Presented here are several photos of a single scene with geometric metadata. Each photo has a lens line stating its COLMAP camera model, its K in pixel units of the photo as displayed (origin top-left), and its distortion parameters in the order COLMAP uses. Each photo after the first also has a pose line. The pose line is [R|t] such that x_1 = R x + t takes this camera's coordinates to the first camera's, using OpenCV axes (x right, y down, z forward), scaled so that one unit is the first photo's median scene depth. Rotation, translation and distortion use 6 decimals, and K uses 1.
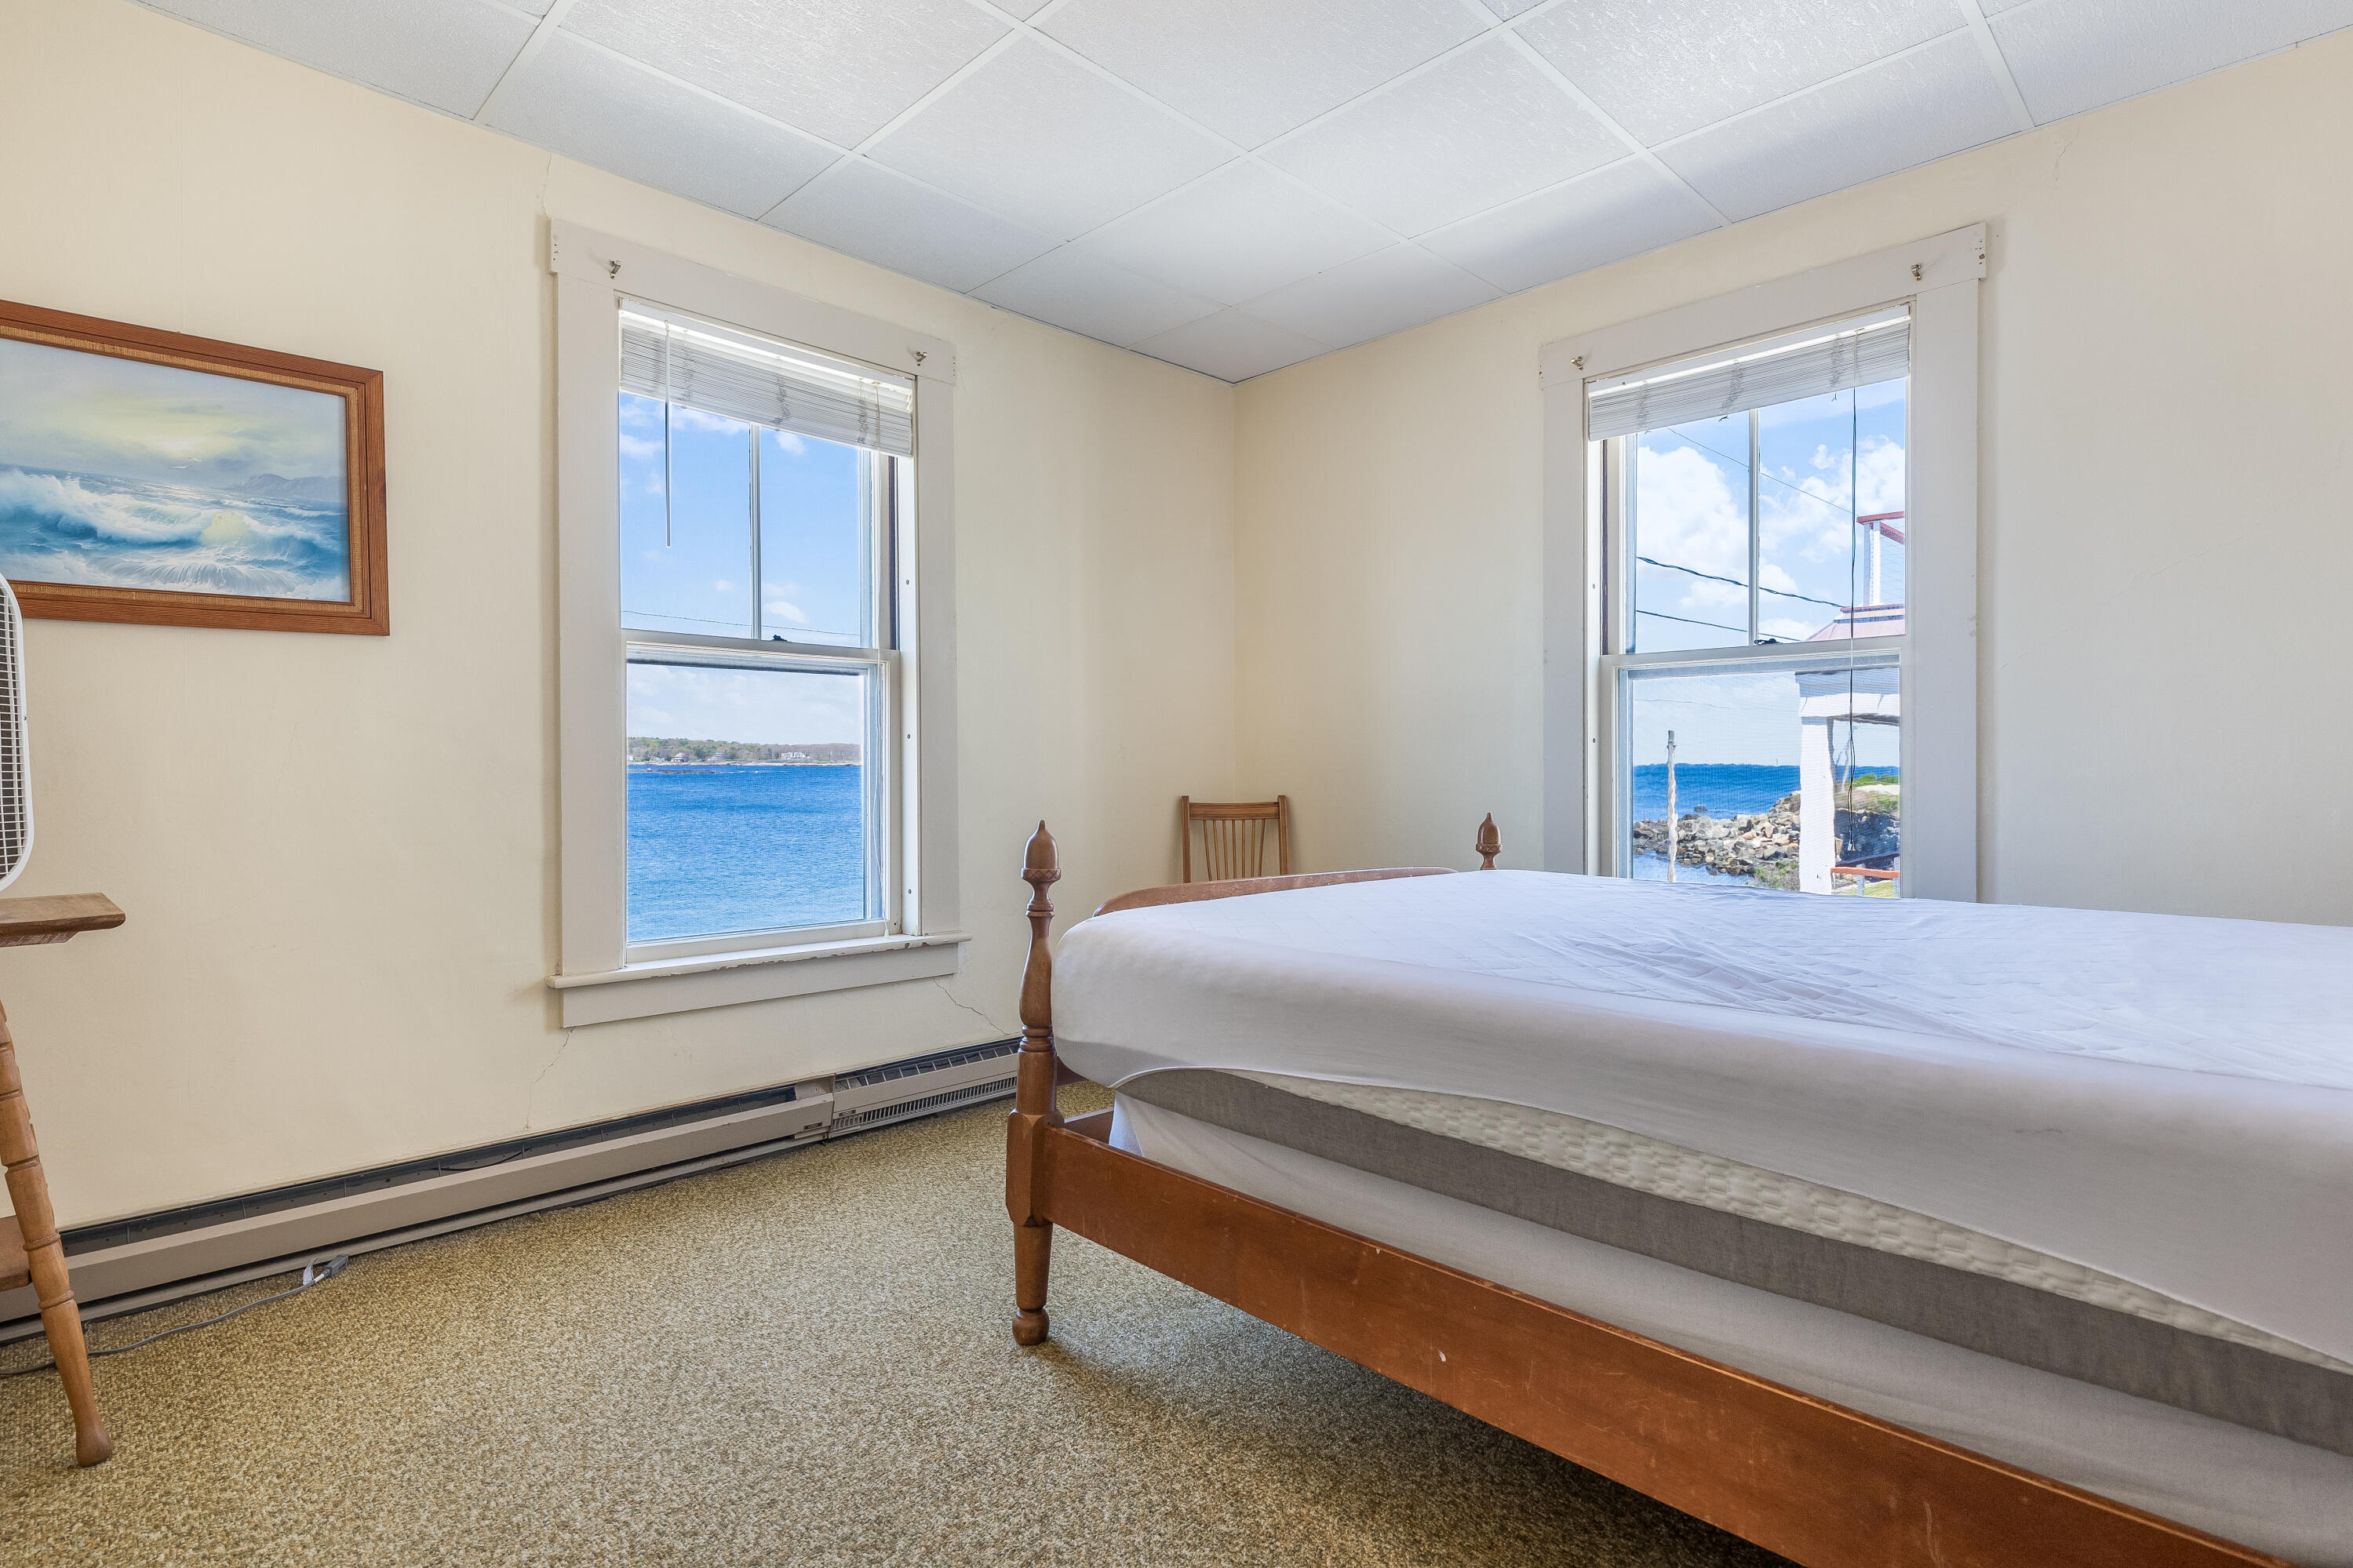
lens RADIAL K [[1149.9, 0, 1189.9], [0, 1149.9, 773.7], [0, 0, 1]] dist [-0.001431, -0.000293]
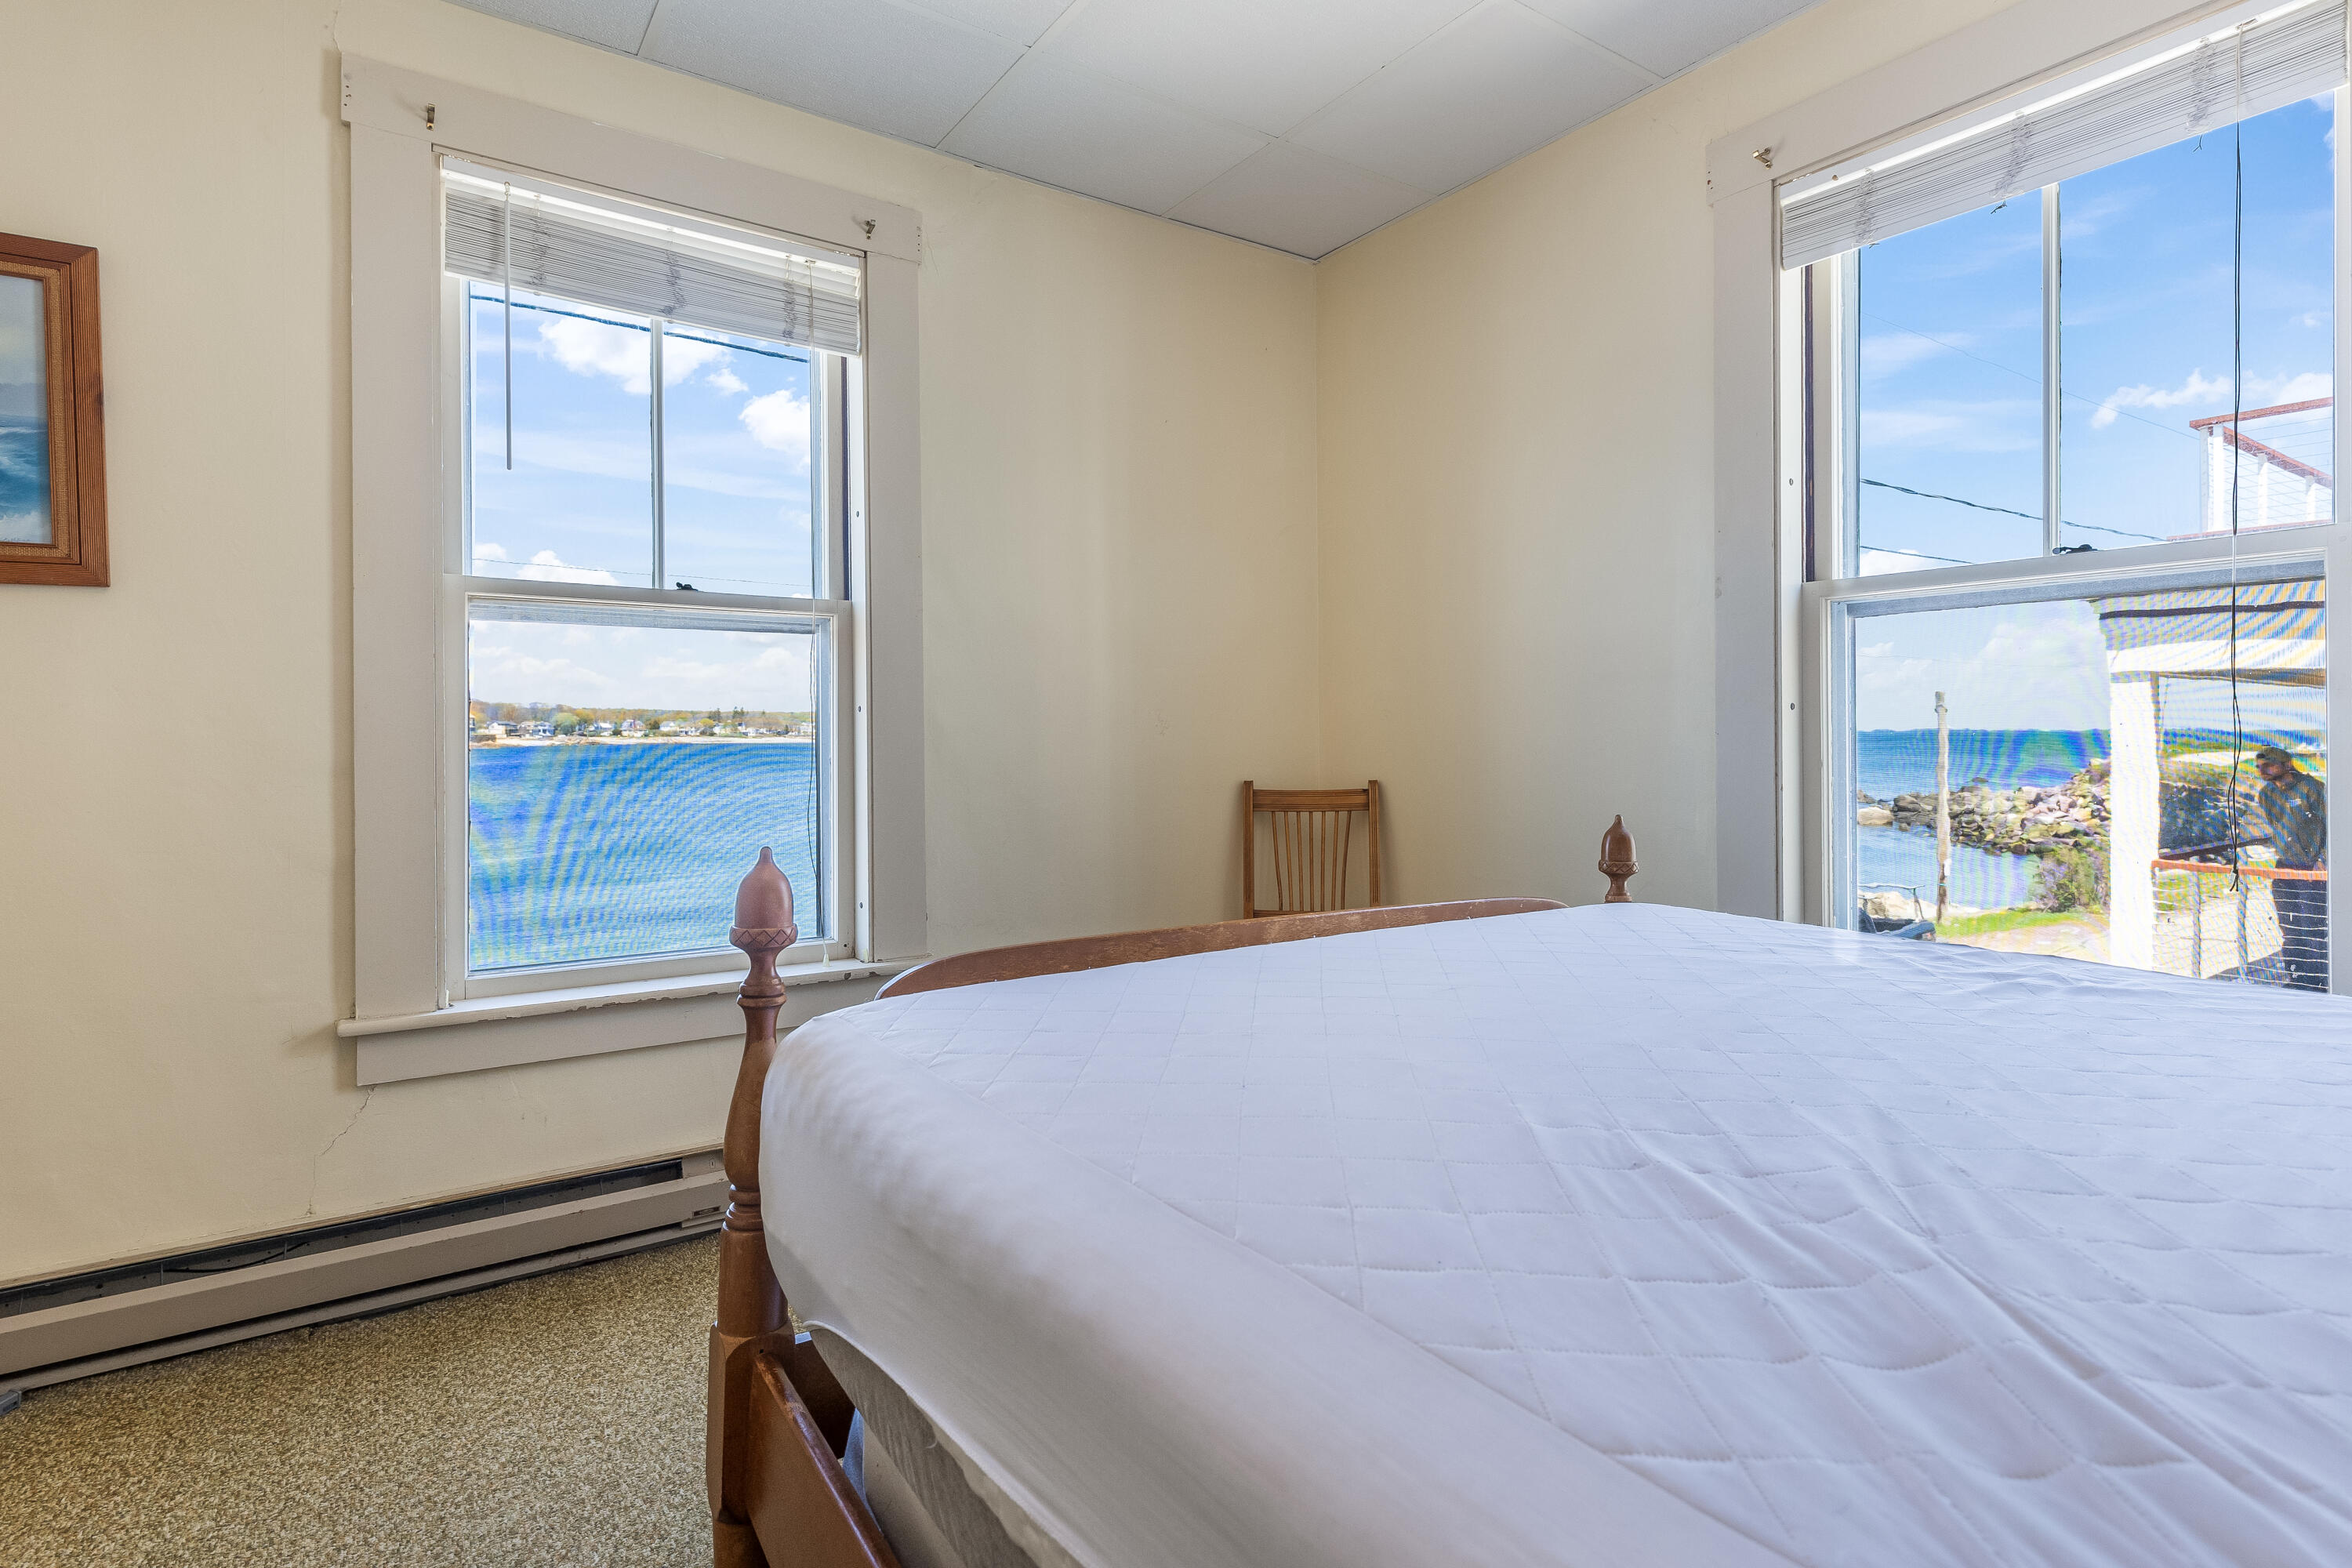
lens RADIAL K [[1149.5, 0, 1200.6], [0, 1149.5, 740.3], [0, 0, 1]] dist [-0.001431, -0.000293]
pose [[0.984337, -0.003255, -0.176265, 0.136445], [0.003000, 0.999994, -0.001710, -0.009583], [0.176269, 0.001154, 0.984341, 0.287597]]
